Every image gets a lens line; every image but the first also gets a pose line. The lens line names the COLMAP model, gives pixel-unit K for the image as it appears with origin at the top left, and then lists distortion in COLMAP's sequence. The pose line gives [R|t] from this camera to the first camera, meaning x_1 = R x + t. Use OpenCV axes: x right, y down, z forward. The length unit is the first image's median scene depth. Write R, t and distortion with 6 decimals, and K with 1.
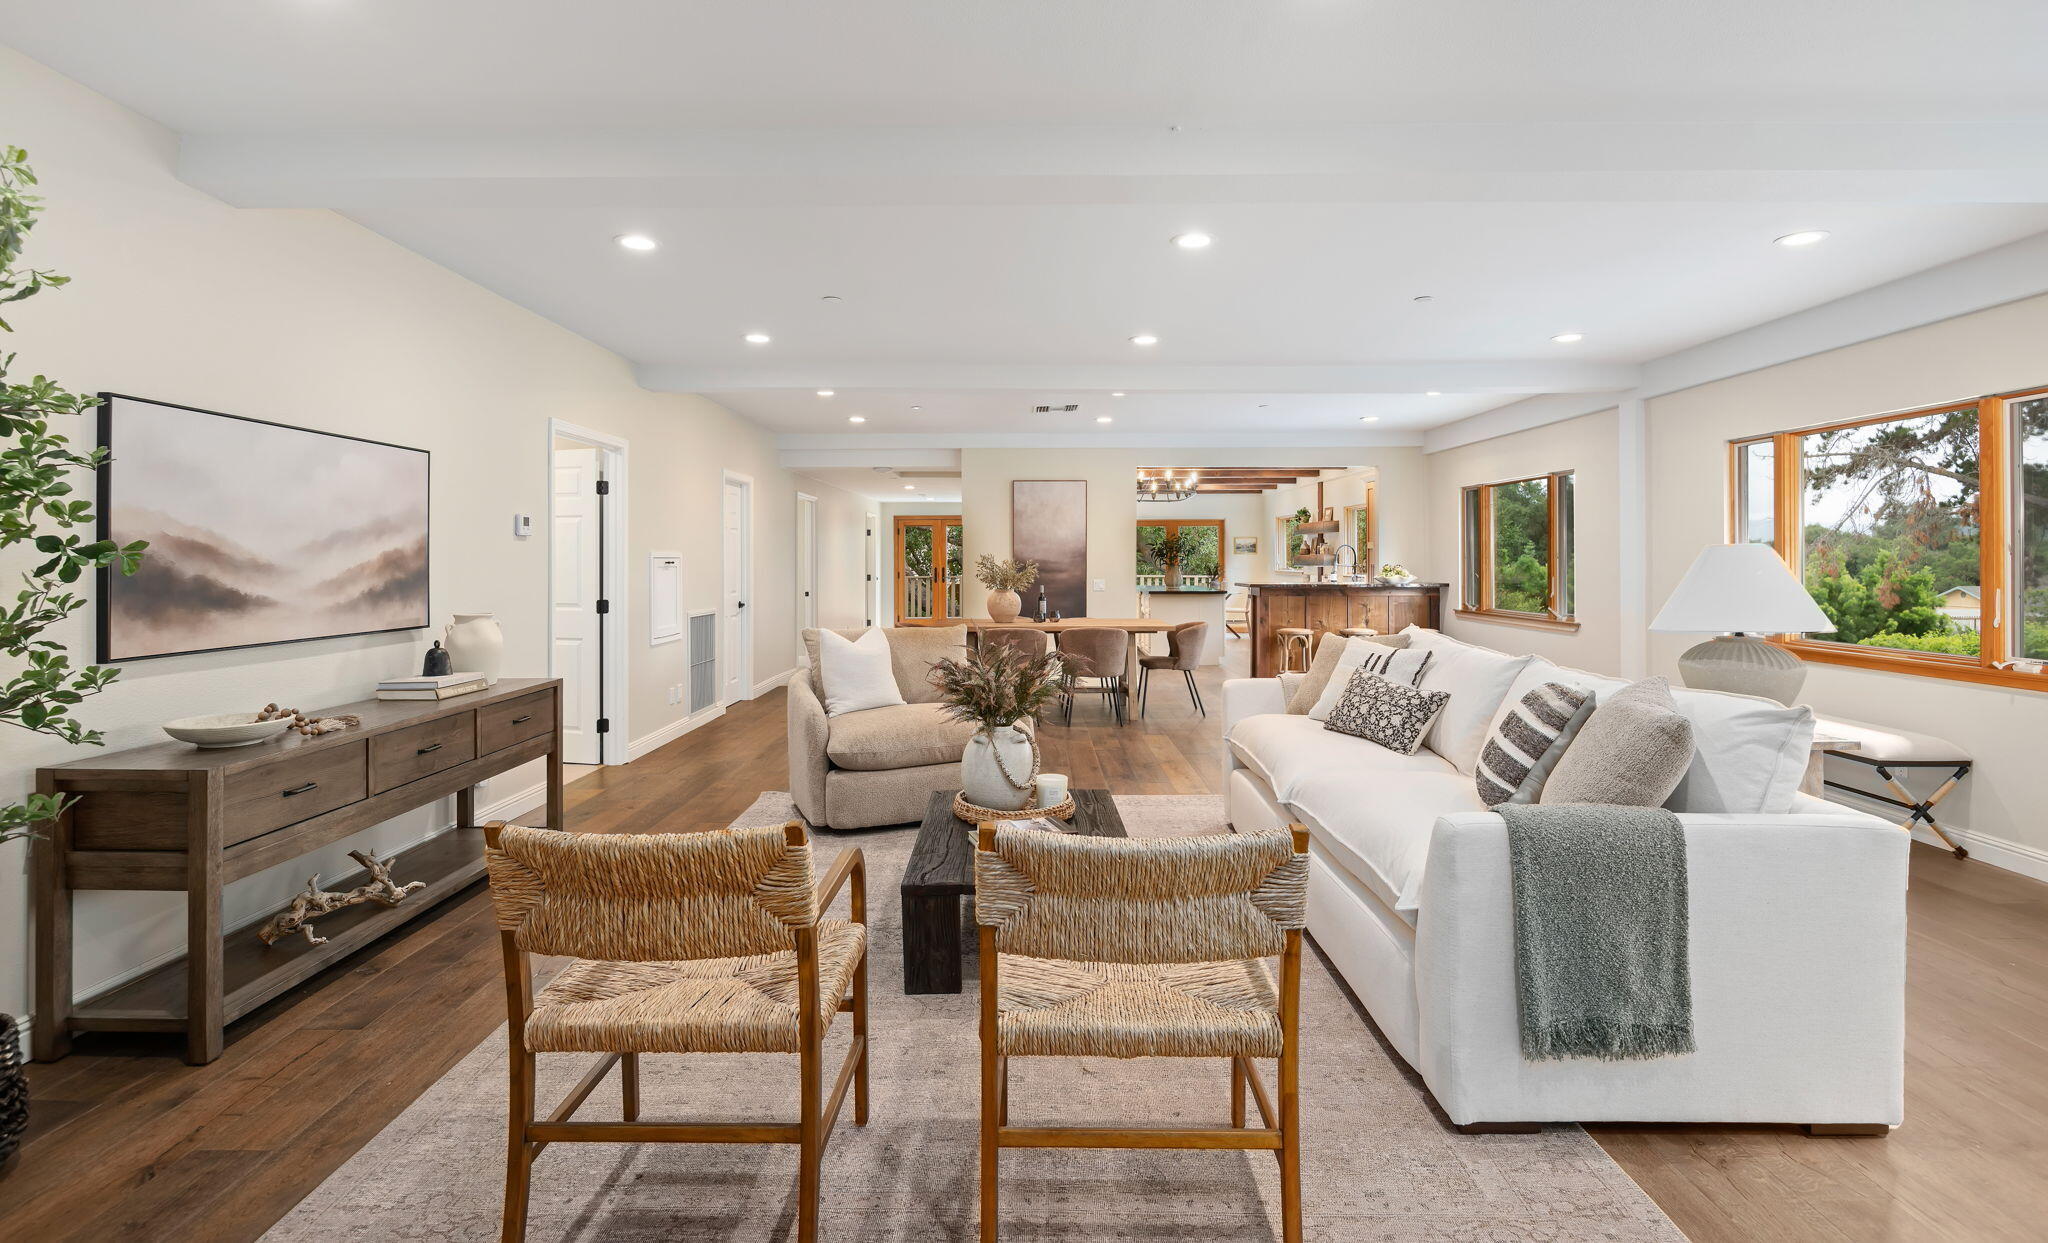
lens RADIAL K [[963.3, 0, 1025.0], [0, 963.3, 553.5], [0, 0, 1]] dist [0.000434, 0.000007]
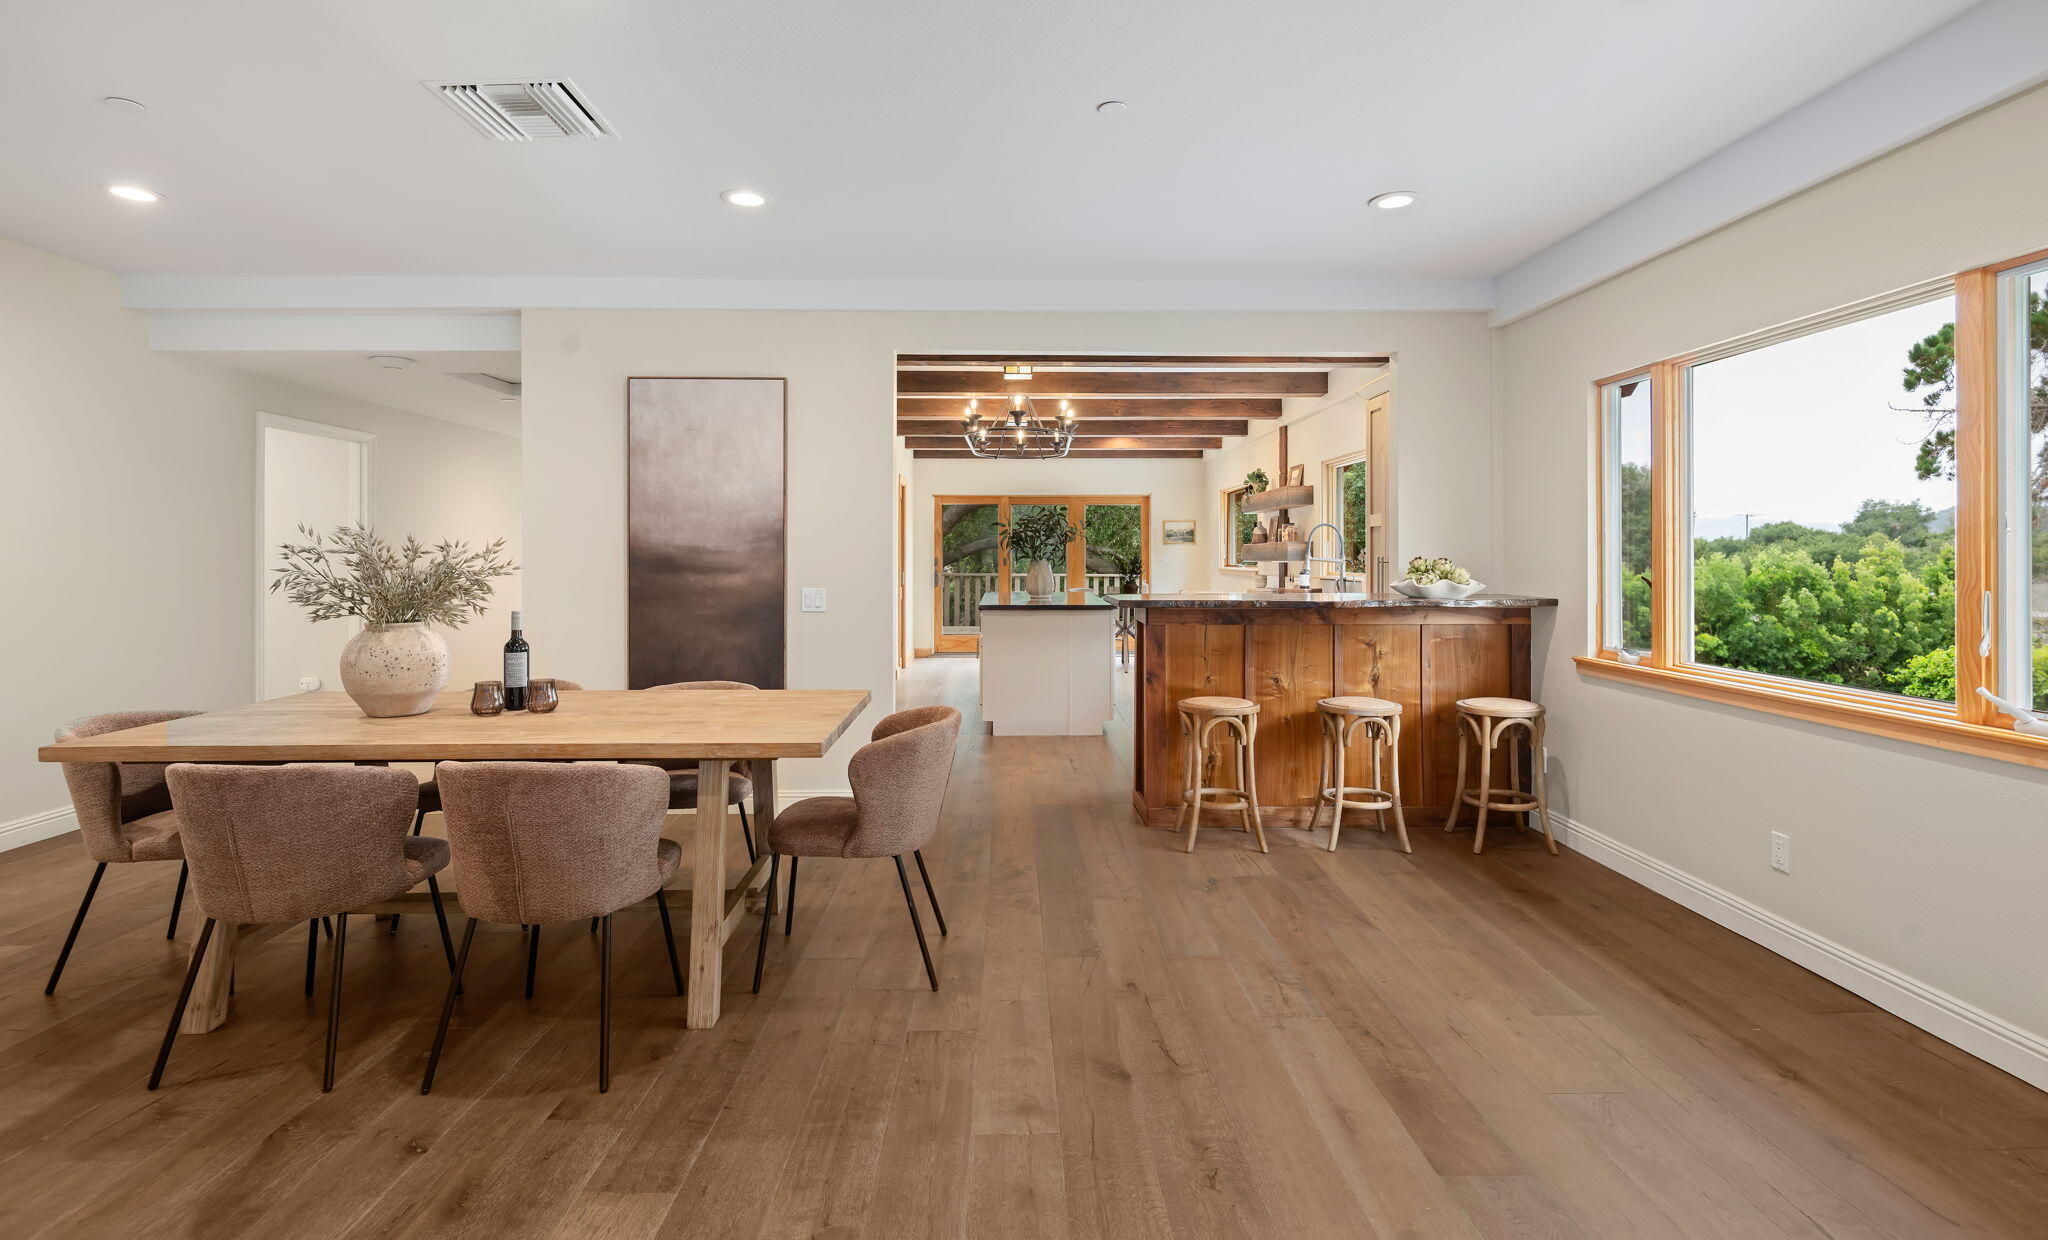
lens RADIAL K [[963.3, 0, 1025.0], [0, 963.3, 552.0], [0, 0, 1]] dist [0.000434, 0.000007]
pose [[0.999611, 0.001452, 0.027836, 0.134459], [-0.001511, 0.999997, 0.002077, 0.006479], [-0.027833, -0.002119, 0.999610, 0.419975]]
